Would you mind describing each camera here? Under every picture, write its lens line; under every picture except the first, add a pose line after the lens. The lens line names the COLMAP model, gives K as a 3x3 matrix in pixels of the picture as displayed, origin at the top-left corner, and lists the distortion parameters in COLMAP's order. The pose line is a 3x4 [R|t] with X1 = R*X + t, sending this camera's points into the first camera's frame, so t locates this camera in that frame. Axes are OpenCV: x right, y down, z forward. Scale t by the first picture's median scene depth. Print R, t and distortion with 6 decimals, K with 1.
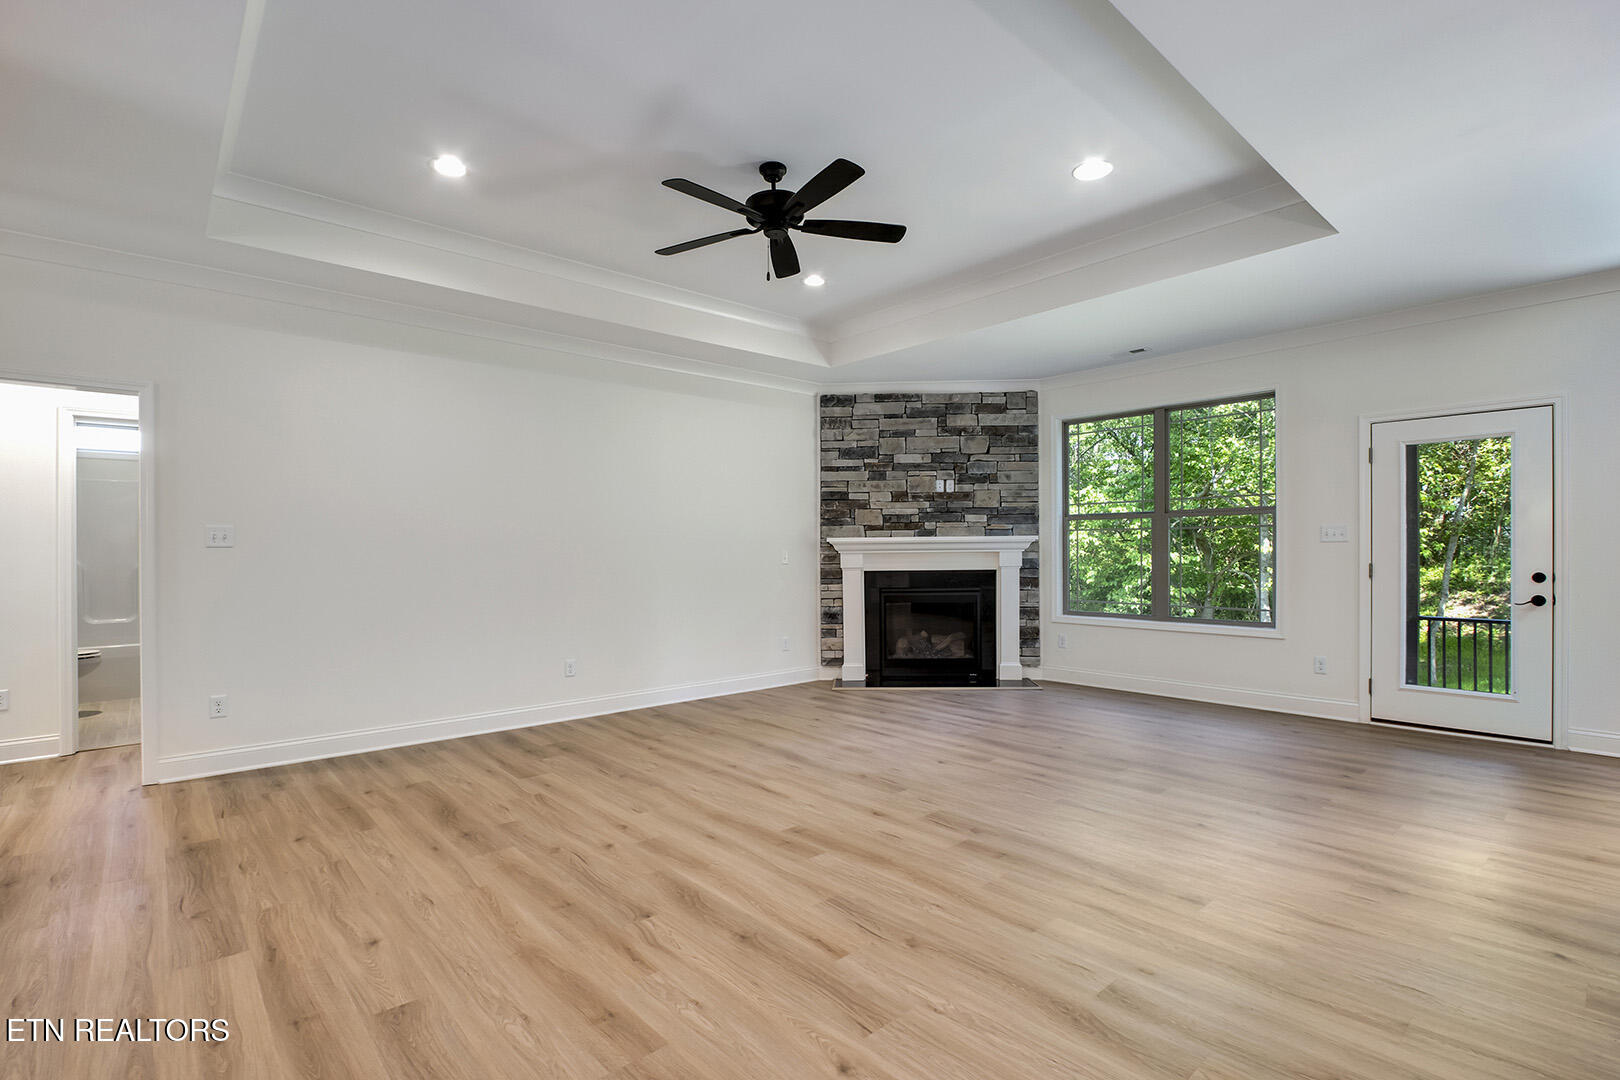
lens RADIAL K [[754.9, 0, 818.2], [0, 754.9, 553.4], [0, 0, 1]] dist [-0.024109, 0.003517]
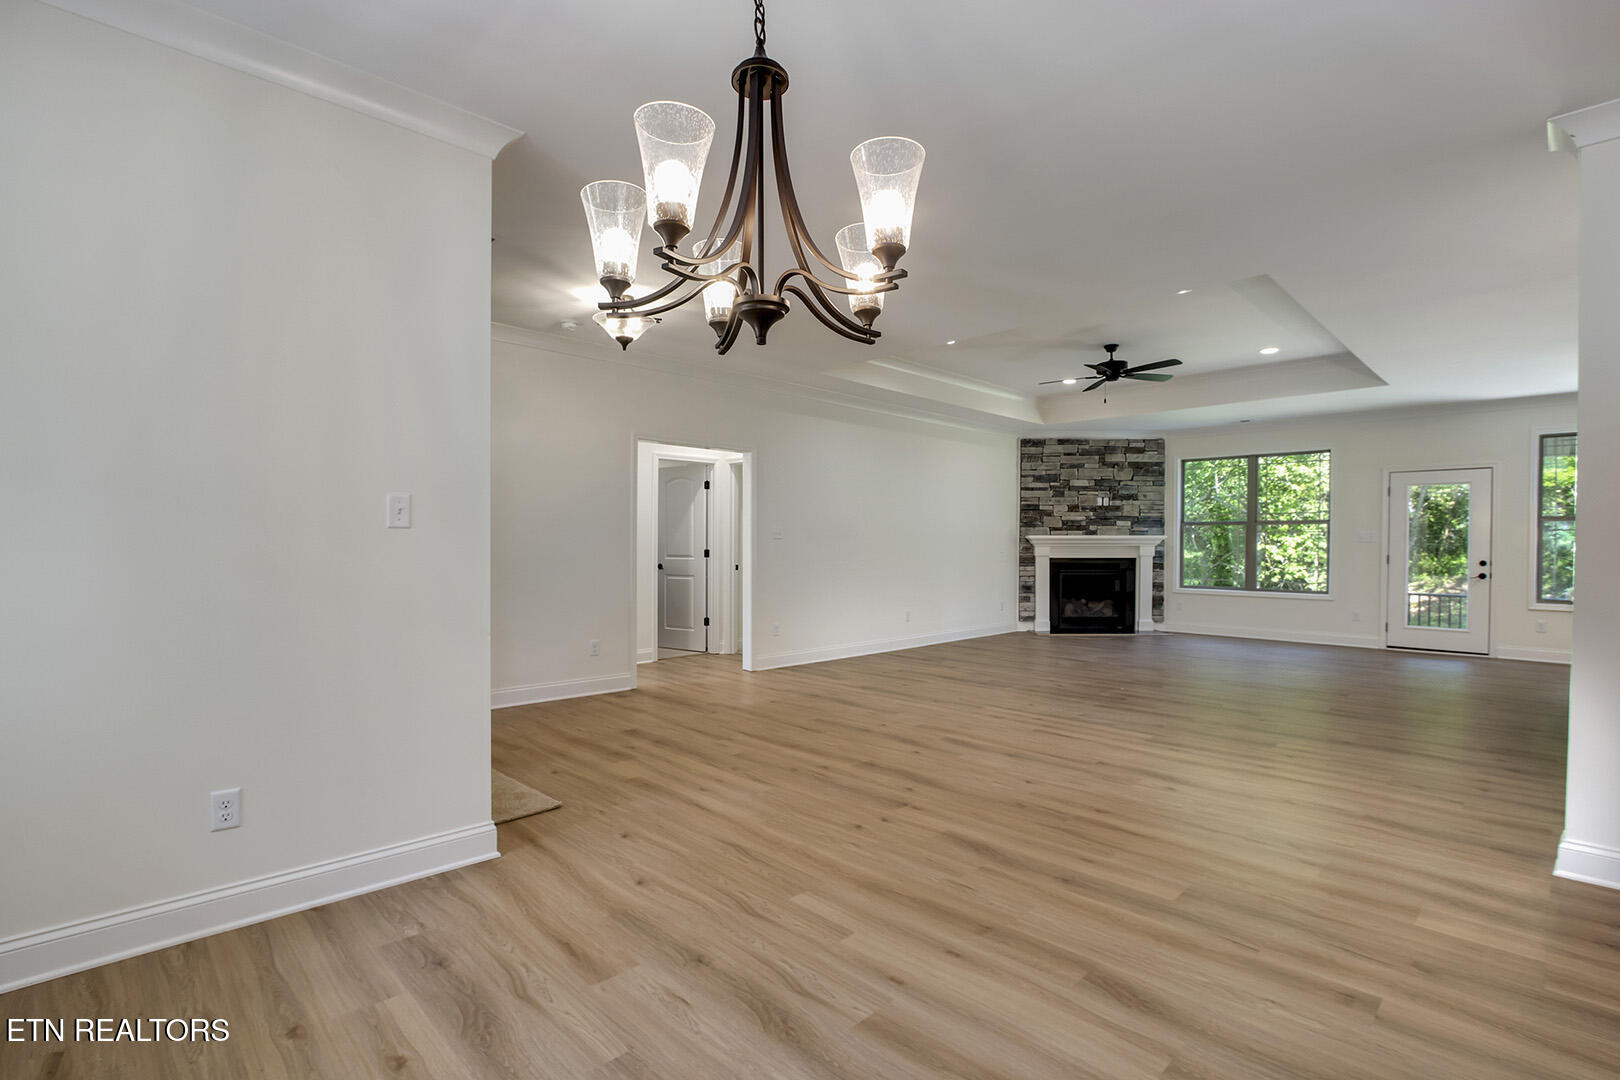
lens RADIAL K [[754.9, 0, 818.4], [0, 754.9, 551.9], [0, 0, 1]] dist [-0.024109, 0.003517]
pose [[0.998795, 0.009780, 0.048090, -0.484465], [-0.010211, 0.999910, 0.008717, 0.003443], [-0.048001, -0.009197, 0.998805, -0.482897]]
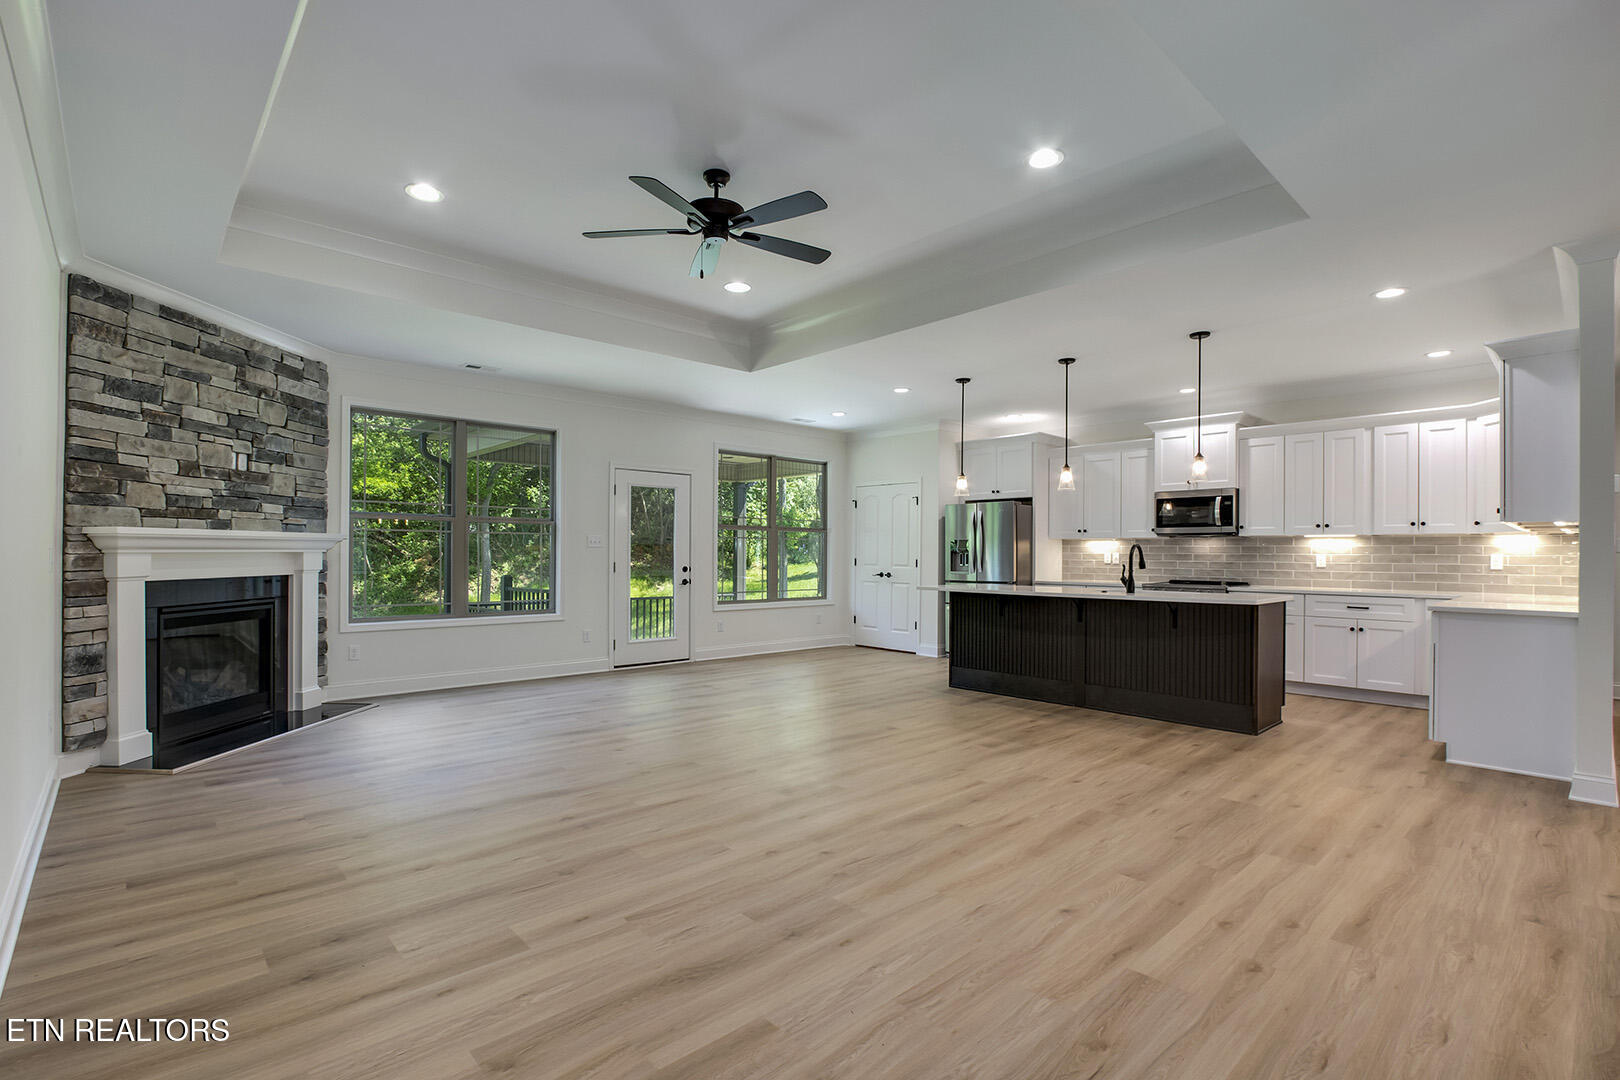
lens RADIAL K [[754.9, 0, 804.8], [0, 754.9, 549.5], [0, 0, 1]] dist [-0.024109, 0.003517]
pose [[-0.008747, 0.010952, 0.999902, -0.577210], [-0.001280, 0.999939, -0.010964, 0.003121], [-0.999961, -0.001376, -0.008733, 0.475252]]
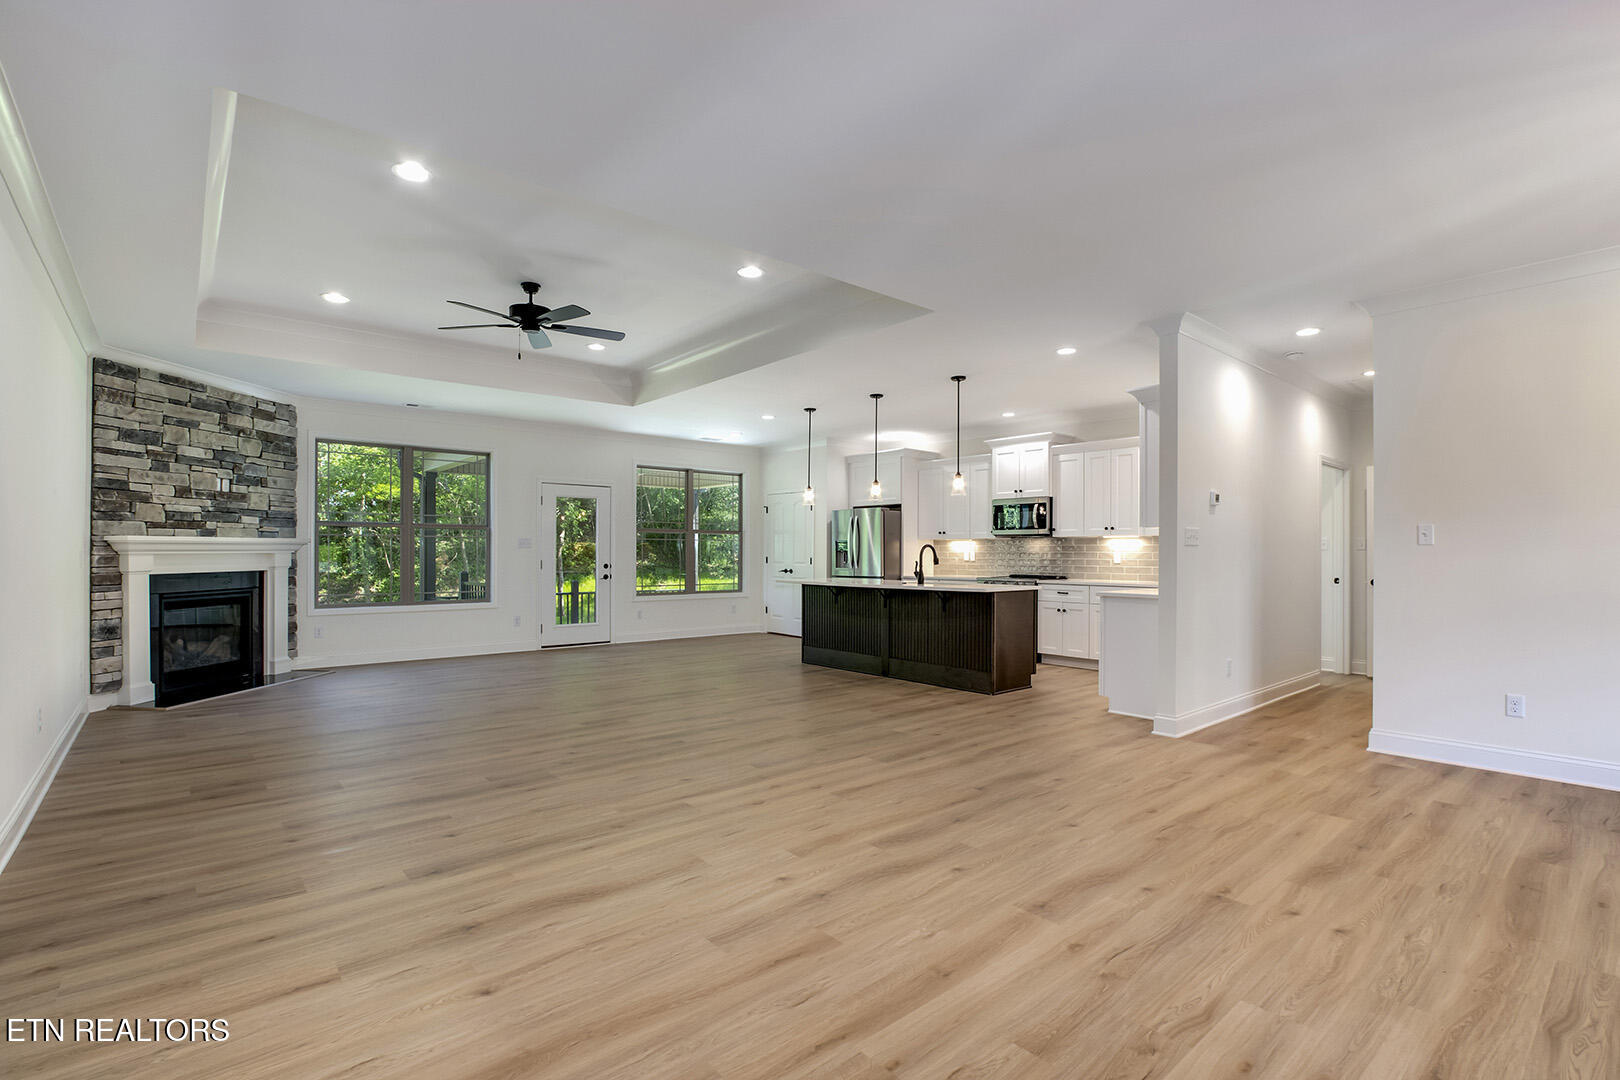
lens RADIAL K [[754.9, 0, 806.9], [0, 754.9, 548.6], [0, 0, 1]] dist [-0.024109, 0.003517]
pose [[0.030028, 0.010759, 0.999491, -0.793074], [0.001801, 0.999940, -0.010818, 0.004293], [-0.999547, 0.002125, 0.030007, 0.228941]]
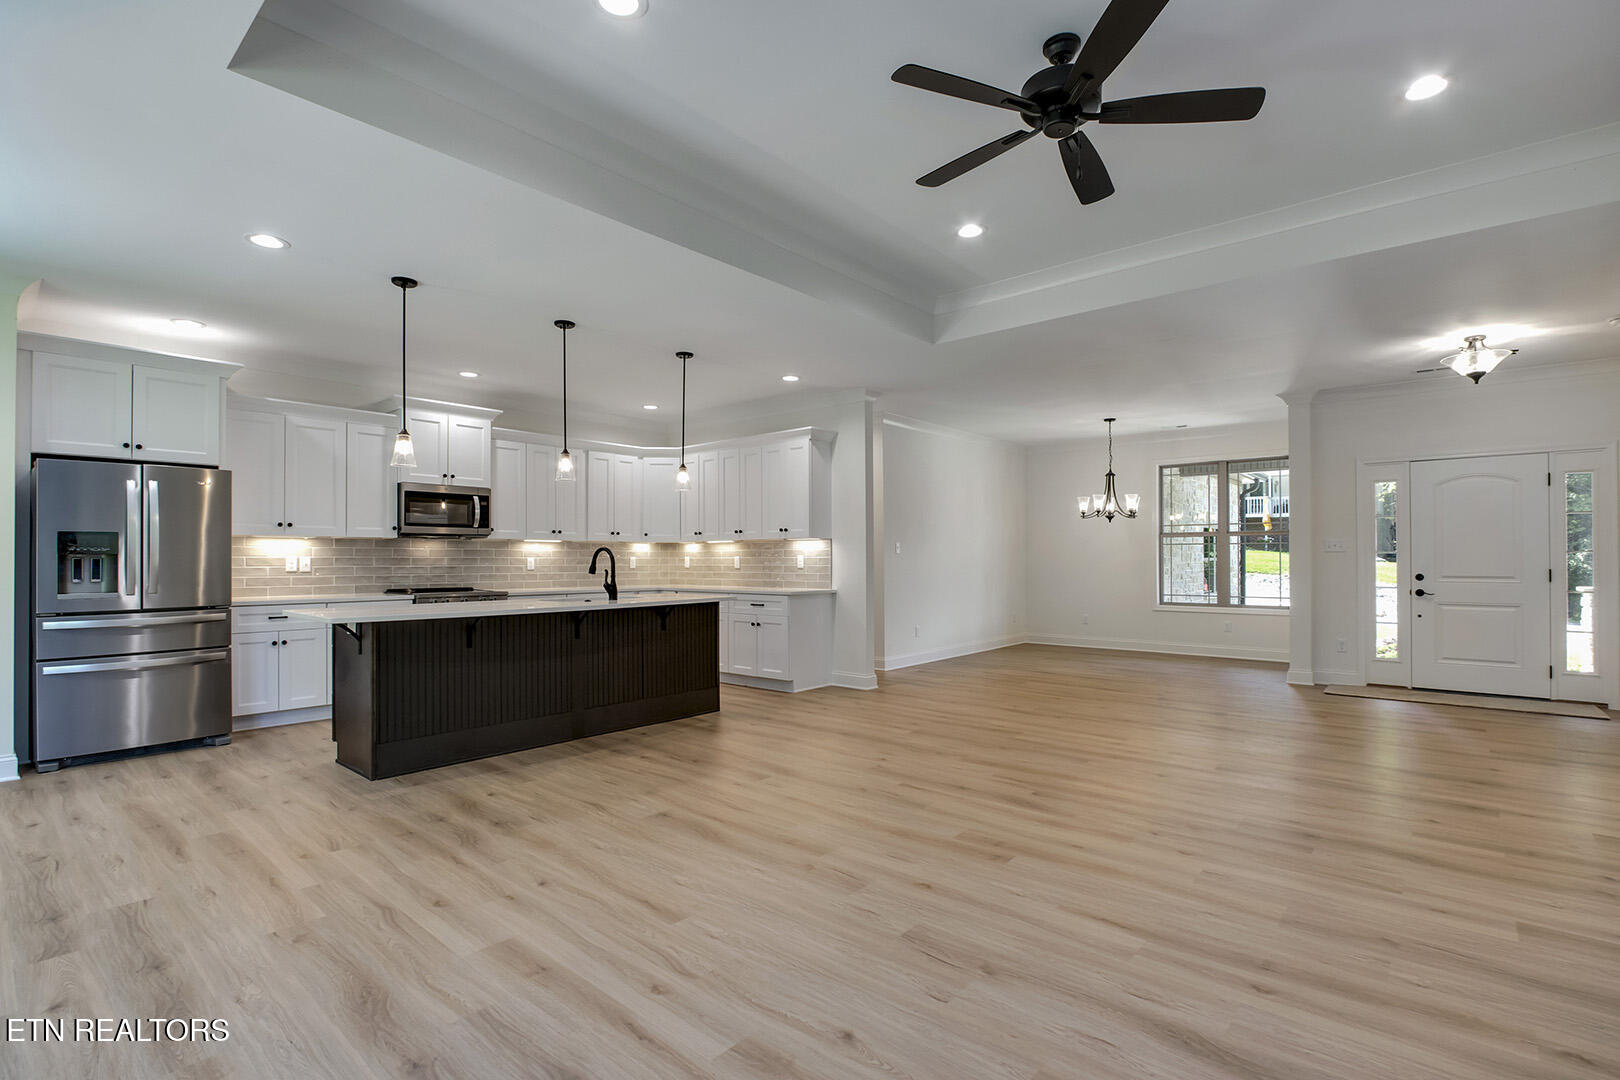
lens RADIAL K [[754.9, 0, 822.8], [0, 754.9, 548.0], [0, 0, 1]] dist [-0.024109, 0.003517]
pose [[-0.991505, 0.003957, -0.130011, 0.148154], [0.005434, 0.999925, -0.011011, -0.001935], [0.129958, -0.011624, -0.991451, 0.913748]]
